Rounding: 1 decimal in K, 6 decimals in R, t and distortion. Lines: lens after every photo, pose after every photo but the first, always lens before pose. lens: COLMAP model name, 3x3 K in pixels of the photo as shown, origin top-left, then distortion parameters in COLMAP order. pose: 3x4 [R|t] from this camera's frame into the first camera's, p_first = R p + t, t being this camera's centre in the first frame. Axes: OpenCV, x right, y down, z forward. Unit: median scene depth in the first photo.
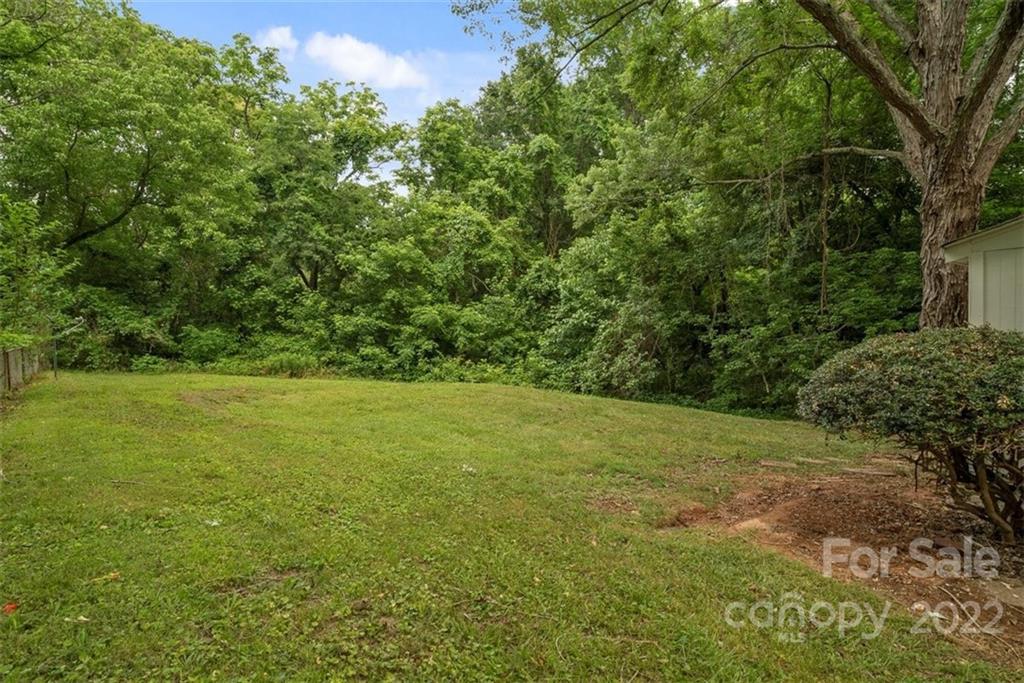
lens RADIAL K [[541.0, 0, 507.8], [0, 541.0, 340.0], [0, 0, 1]] dist [0.000626, 0.001196]
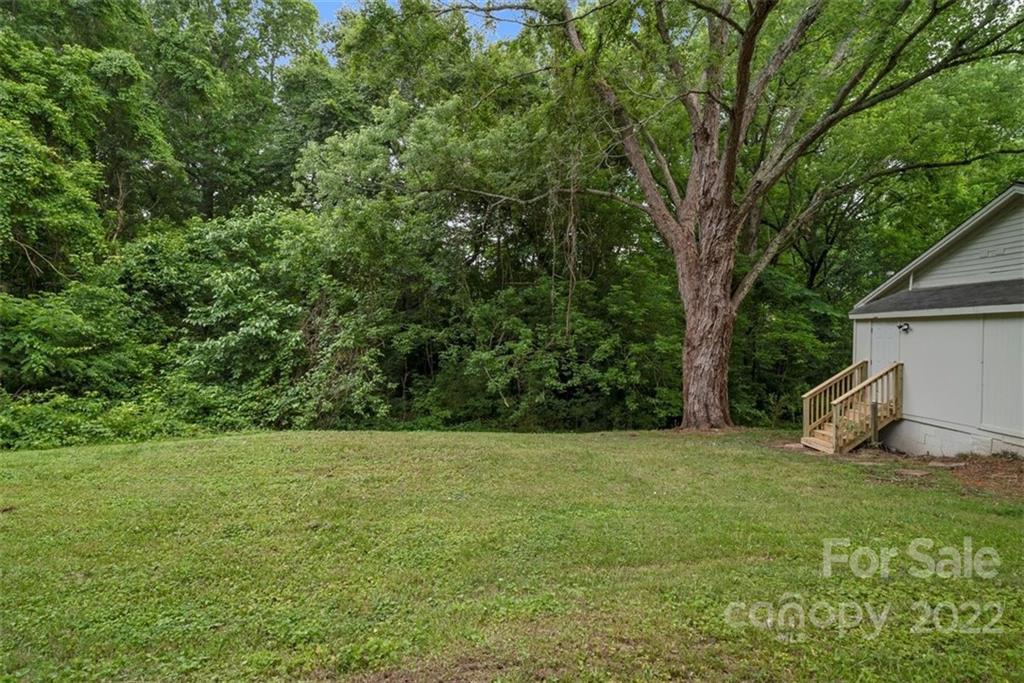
lens RADIAL K [[541.0, 0, 507.8], [0, 541.0, 340.0], [0, 0, 1]] dist [0.000626, 0.001196]
pose [[0.574993, 0.015803, 0.818006, -0.236767], [0.003119, 0.999764, -0.021506, -0.005228], [-0.818153, 0.014917, 0.574808, 0.262482]]
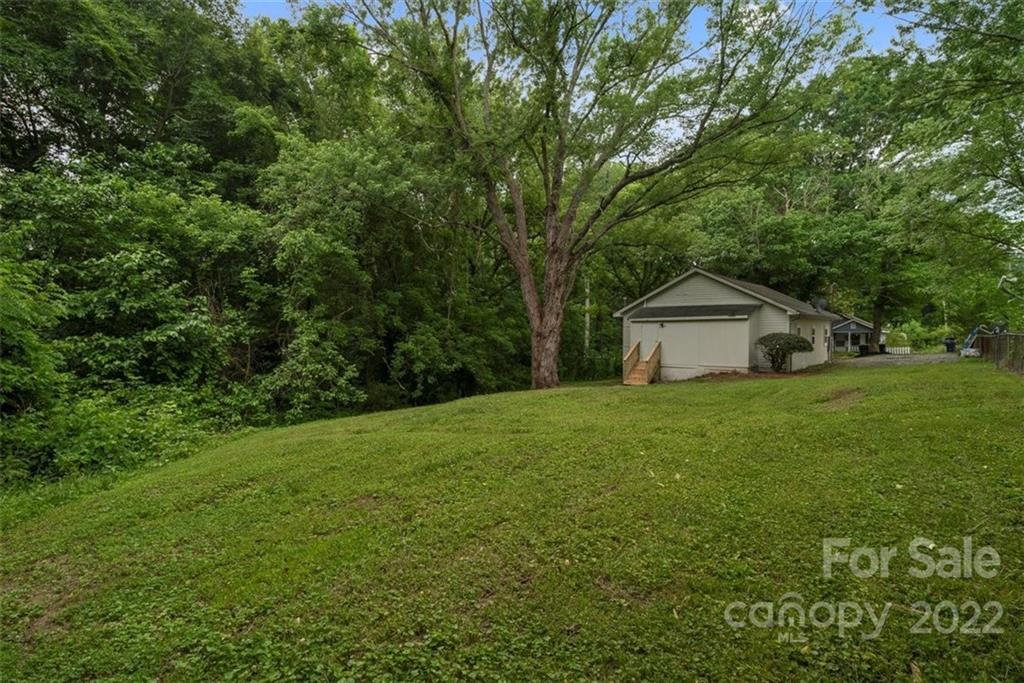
lens RADIAL K [[541.0, 0, 507.8], [0, 541.0, 340.0], [0, 0, 1]] dist [0.000626, 0.001196]
pose [[-0.260132, 0.016507, 0.965432, -0.518457], [0.037348, 0.999278, -0.007022, -0.000523], [-0.964850, 0.034230, -0.260561, 0.715450]]
